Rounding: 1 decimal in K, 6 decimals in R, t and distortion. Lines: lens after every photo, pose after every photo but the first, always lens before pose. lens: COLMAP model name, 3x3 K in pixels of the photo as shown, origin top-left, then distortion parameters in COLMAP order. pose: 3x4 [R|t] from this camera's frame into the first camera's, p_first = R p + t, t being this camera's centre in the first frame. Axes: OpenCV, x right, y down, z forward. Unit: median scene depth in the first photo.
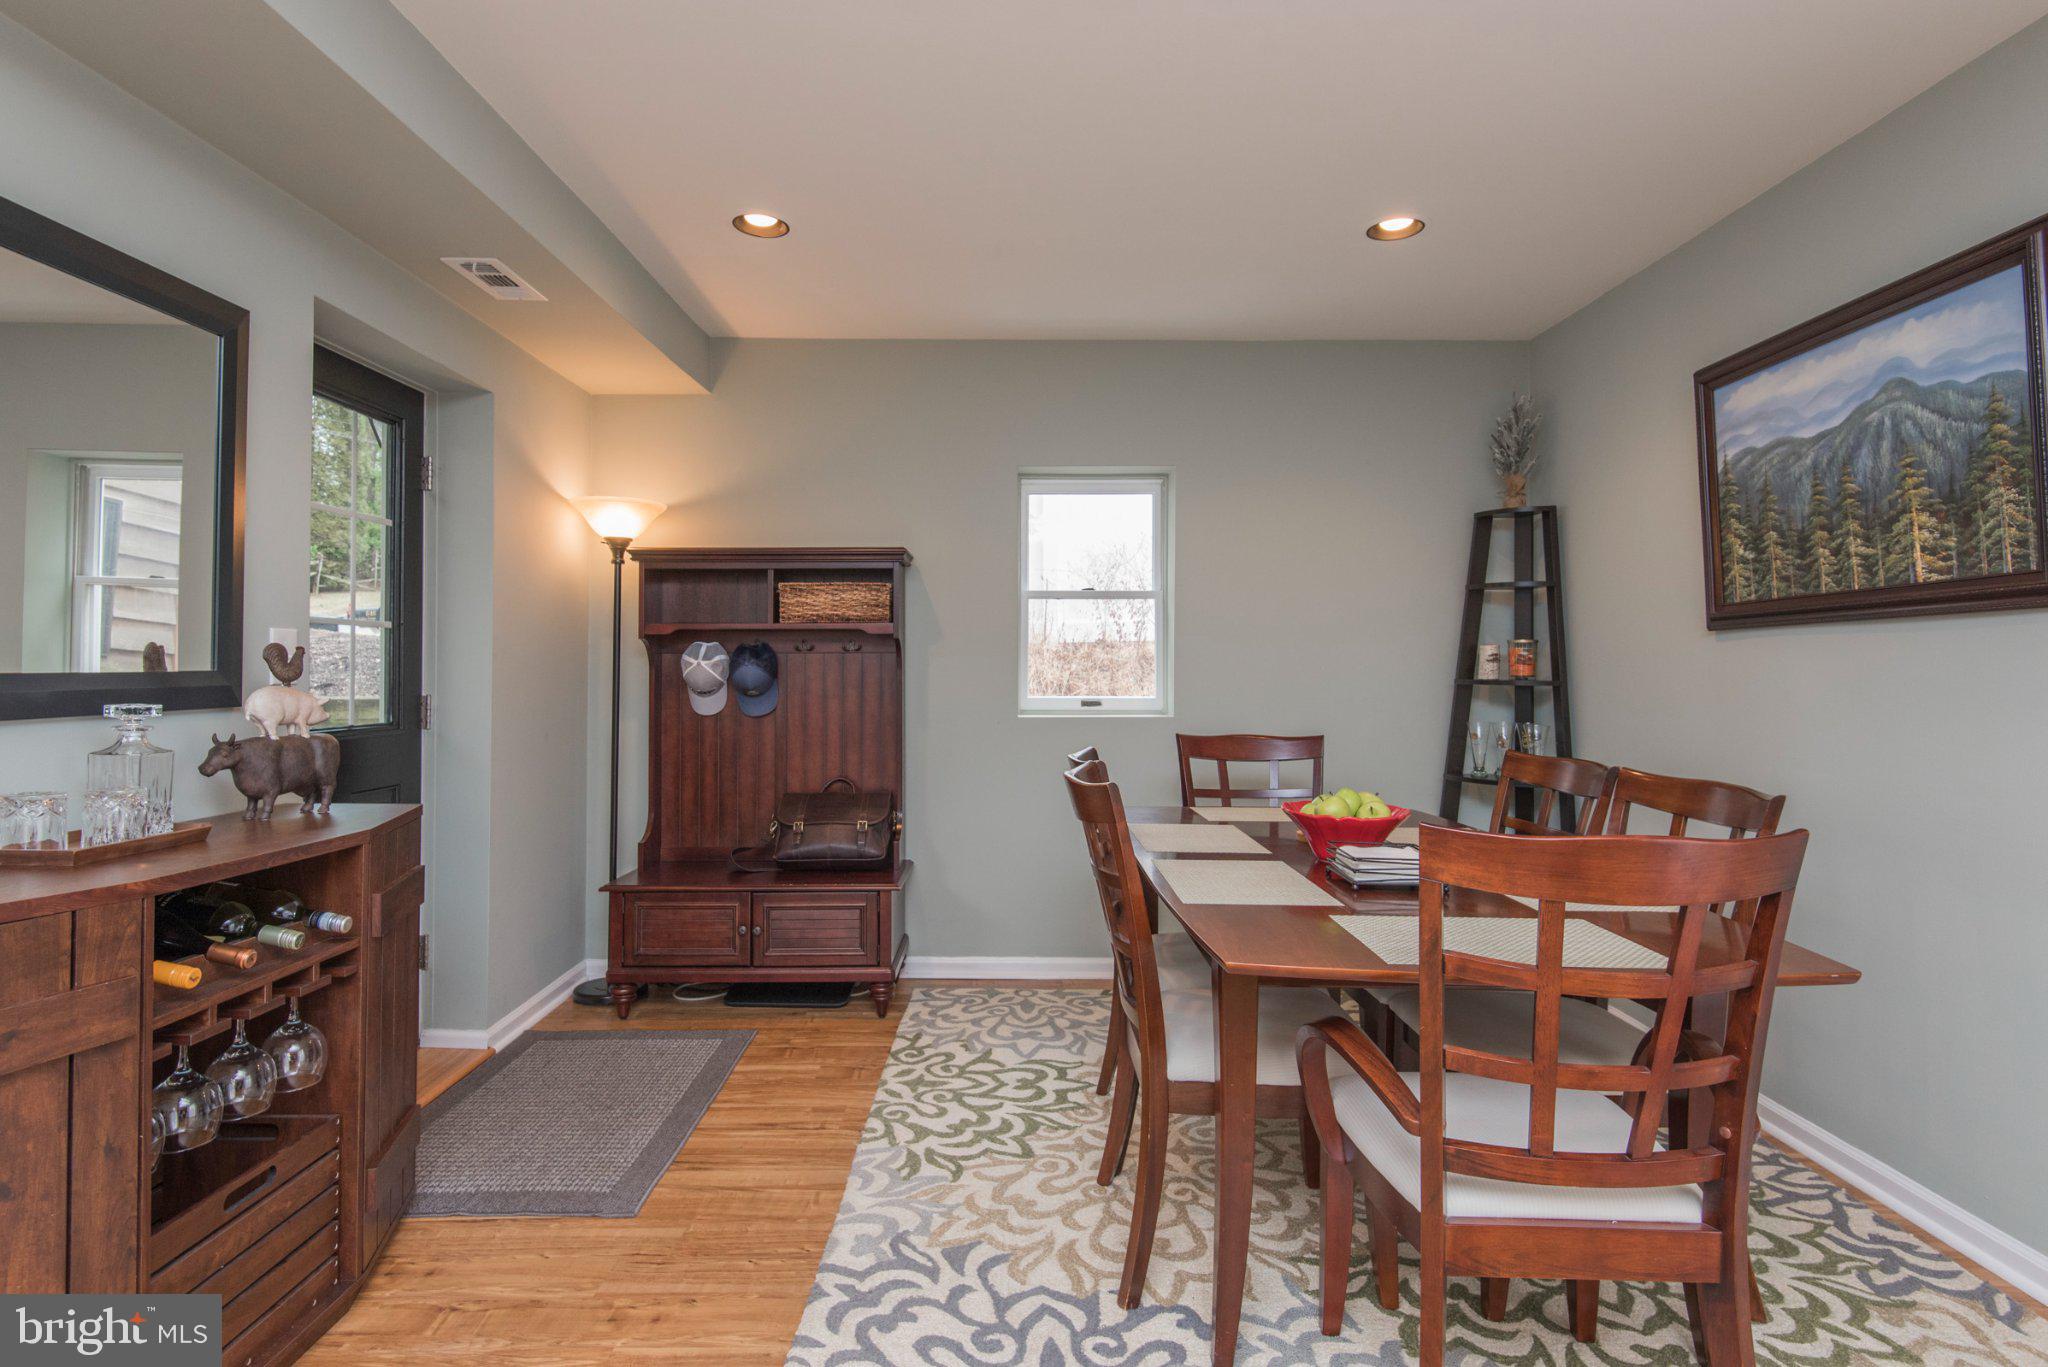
lens RADIAL K [[1042.5, 0, 1018.8], [0, 1042.5, 650.1], [0, 0, 1]] dist [0.019138, -0.012854]
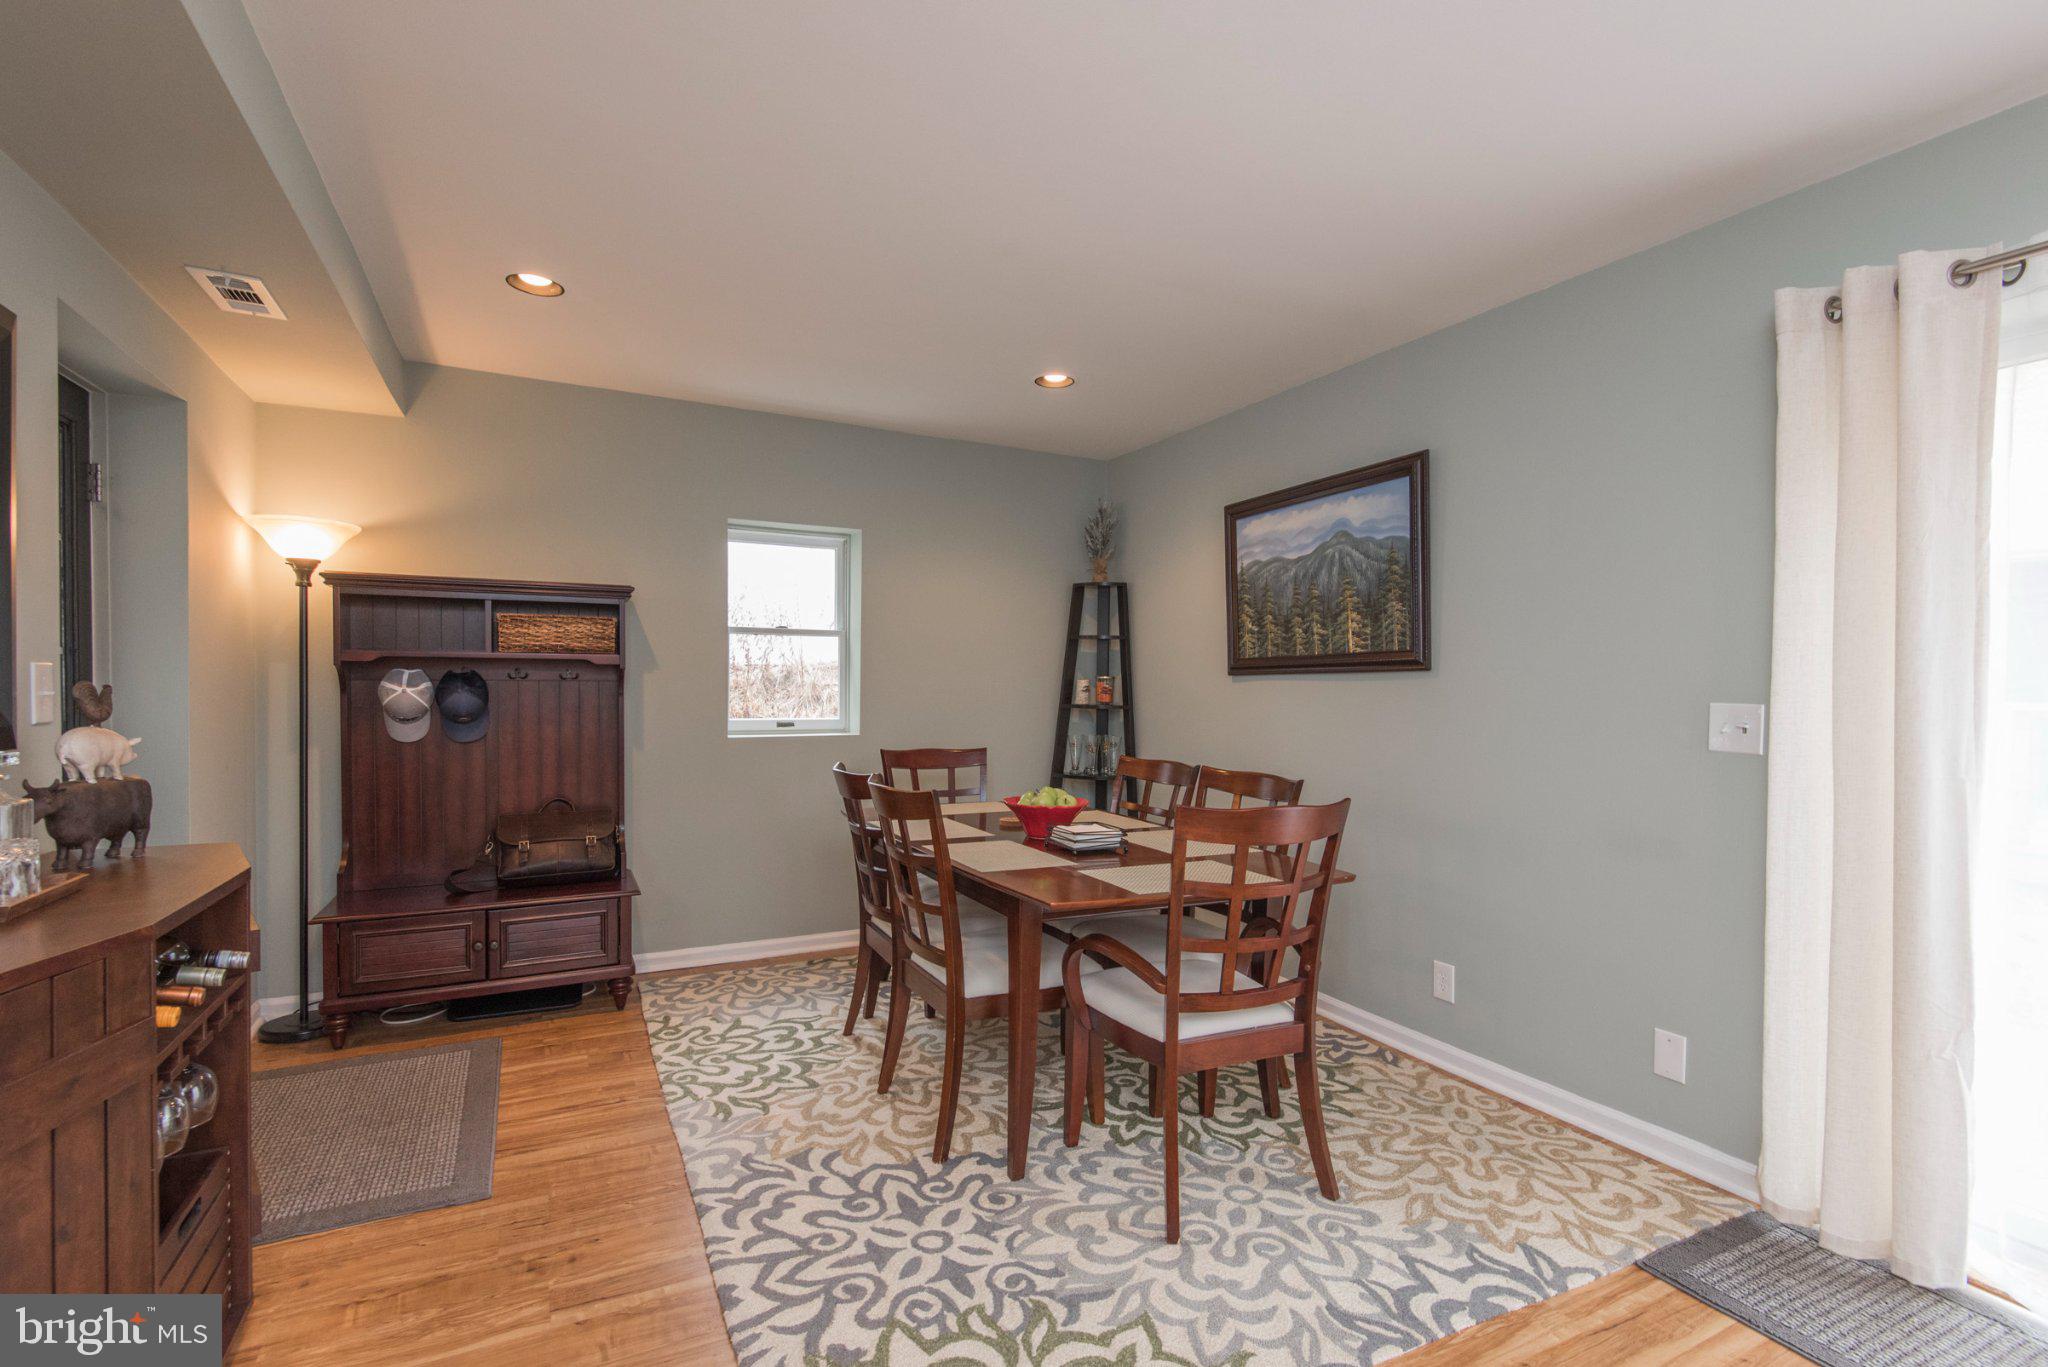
lens RADIAL K [[939.0, 0, 1021.3], [0, 939.0, 696.4], [0, 0, 1]] dist [0.027956, -0.011797]
pose [[0.894666, 0.001162, 0.446734, -0.271355], [-0.015360, 0.999485, 0.028160, -0.024880], [-0.446472, -0.032056, 0.894223, -0.118468]]
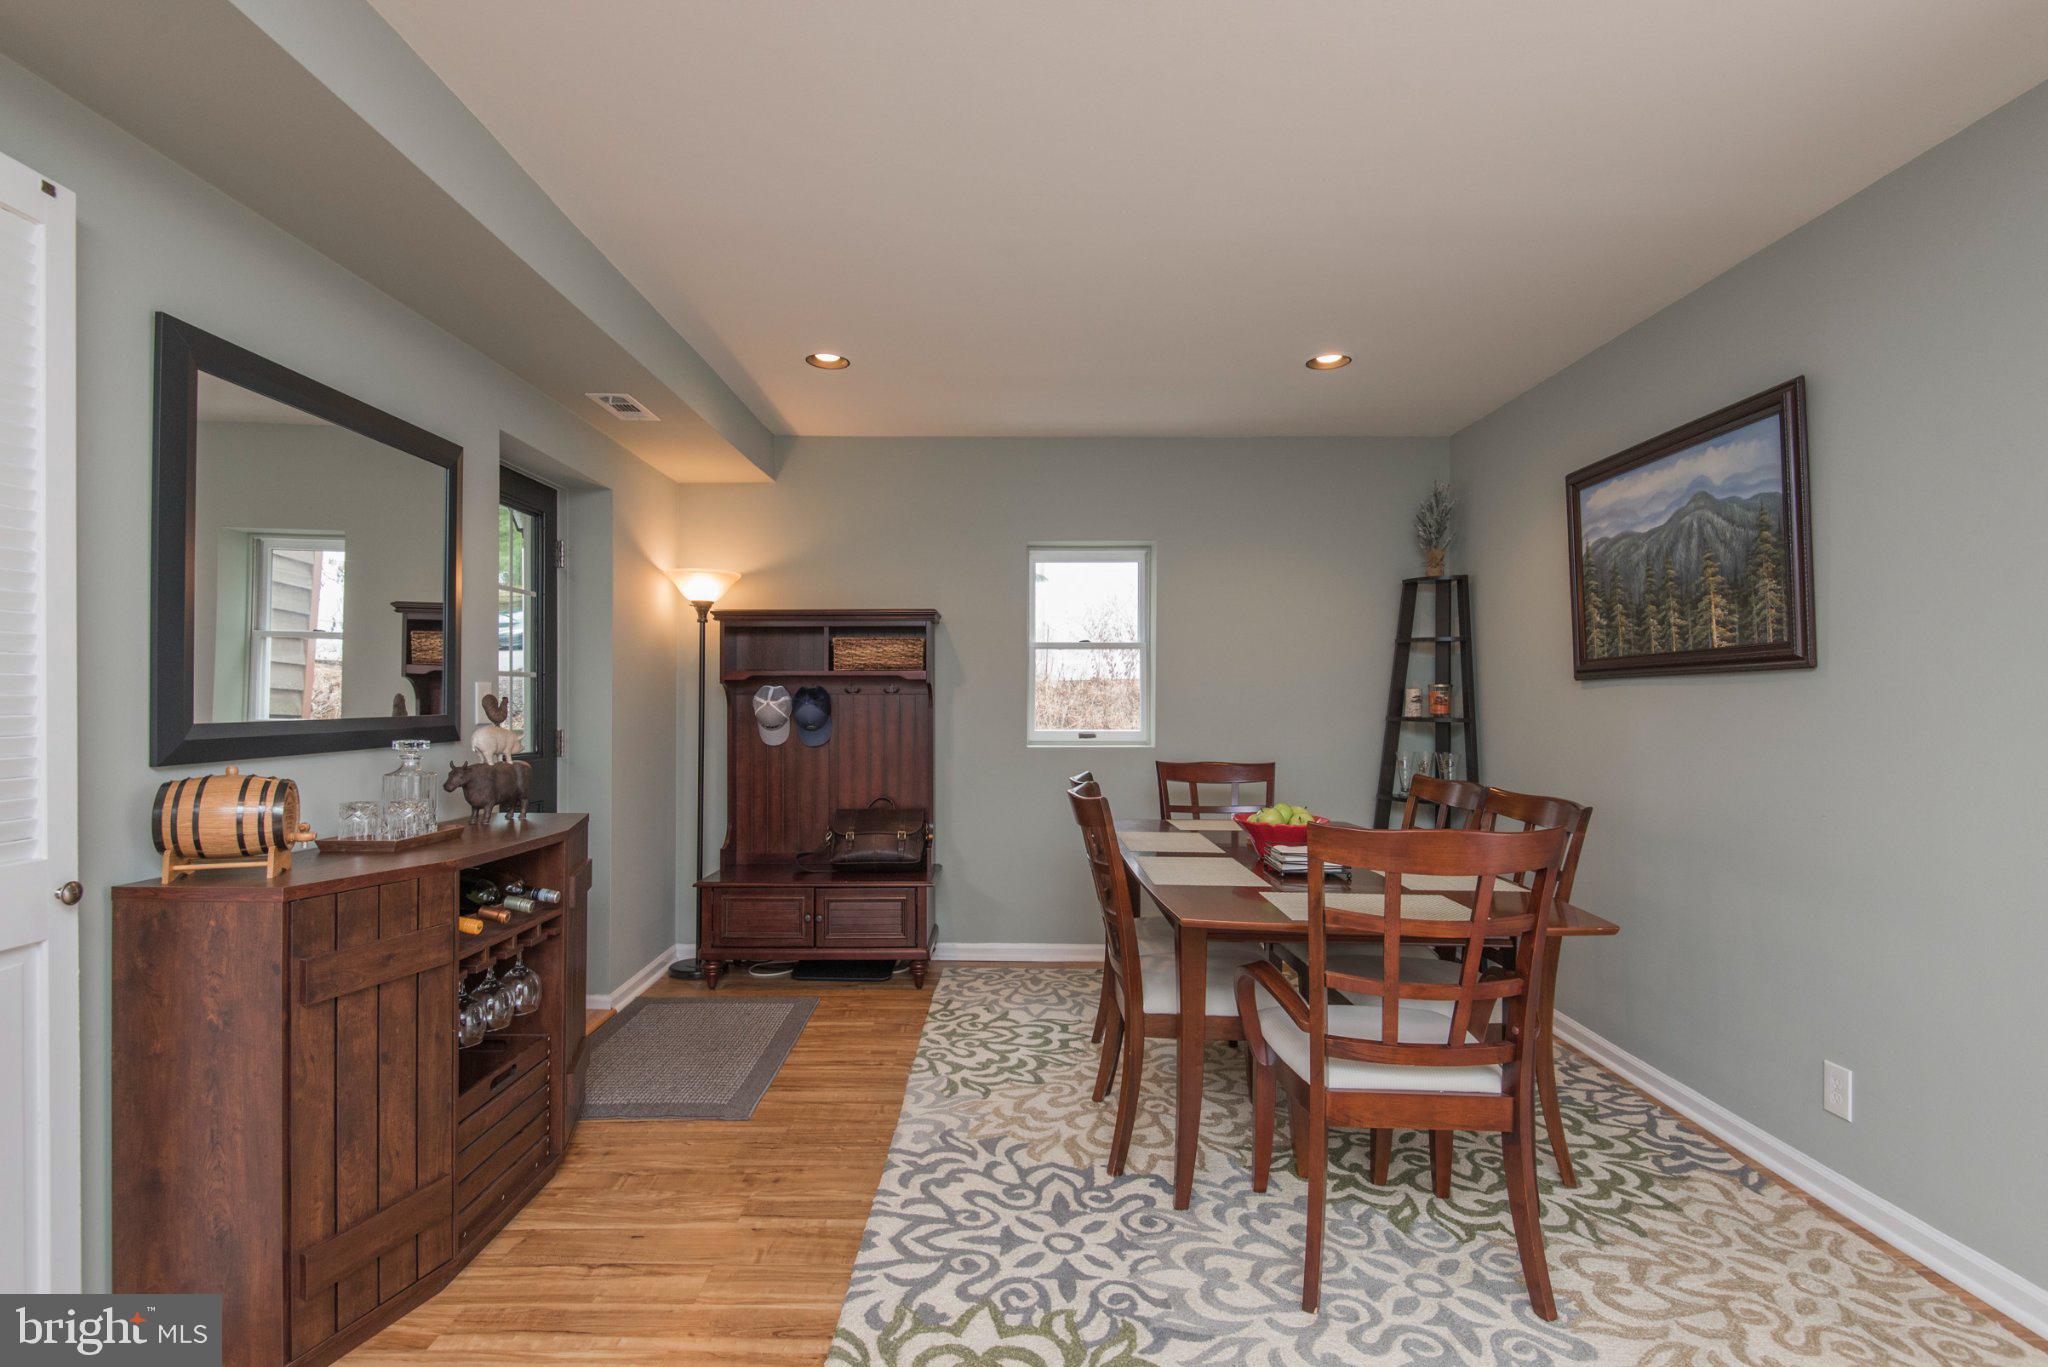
lens RADIAL K [[973.9, 0, 1009.9], [0, 973.9, 691.1], [0, 0, 1]] dist [0.020061, -0.013266]
pose [[0.999967, 0.000279, -0.008155, -0.017967], [-0.000203, 0.999957, 0.009289, -0.018631], [0.008157, -0.009287, 0.999924, -0.214409]]
